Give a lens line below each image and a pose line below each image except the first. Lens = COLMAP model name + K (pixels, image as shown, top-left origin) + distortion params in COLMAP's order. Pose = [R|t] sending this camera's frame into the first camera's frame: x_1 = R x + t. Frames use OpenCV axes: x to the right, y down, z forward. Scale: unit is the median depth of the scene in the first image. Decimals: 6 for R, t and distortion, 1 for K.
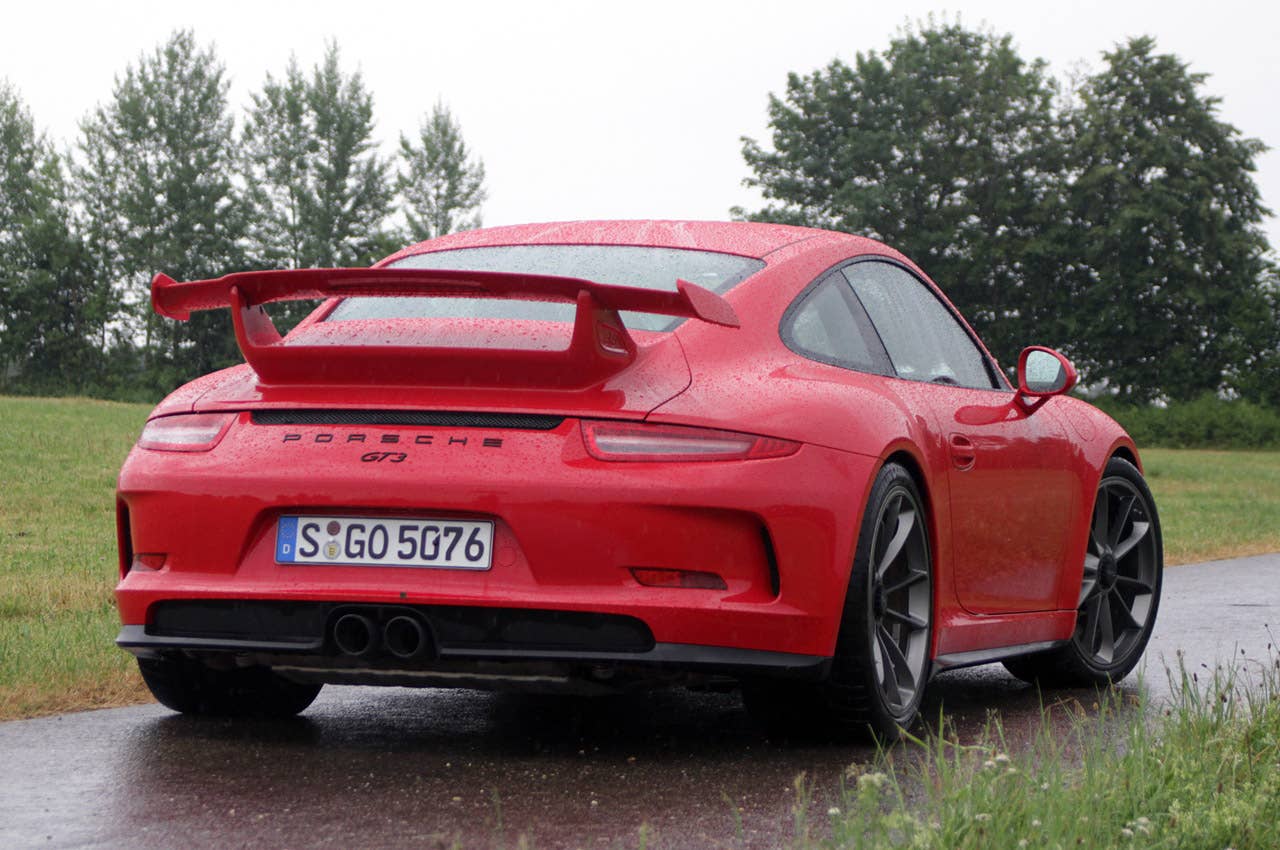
lens RADIAL K [[5225.6, 0, 640.0], [0, 5225.6, 425.0], [0, 0, 1]] dist [0.024139, 1.272641]
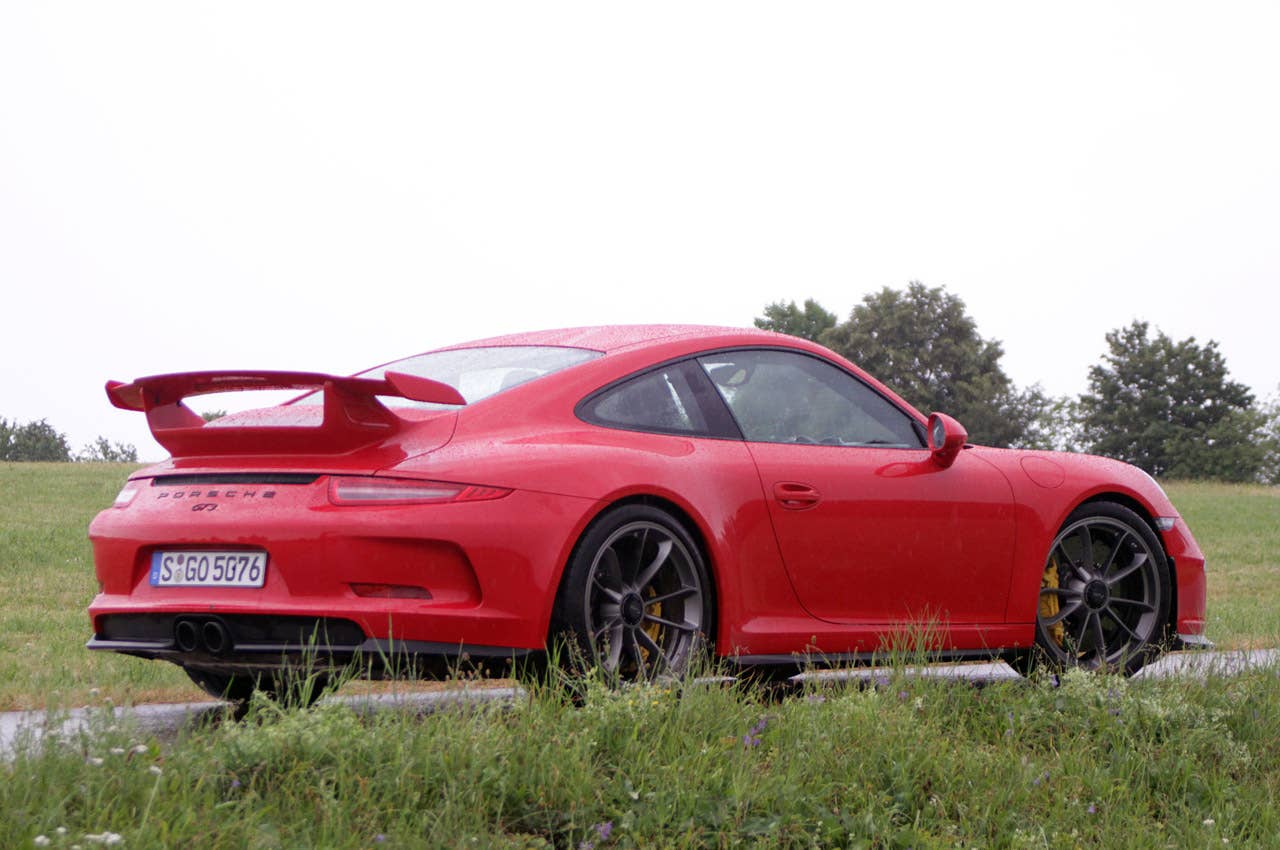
lens RADIAL K [[5225.6, 0, 640.0], [0, 5225.6, 425.0], [0, 0, 1]] dist [0.024139, 1.272641]
pose [[0.911354, -0.031667, -0.410404, 0.614205], [0.021741, 0.999348, -0.028832, 0.026376], [0.411050, 0.017353, 0.911448, -0.207389]]
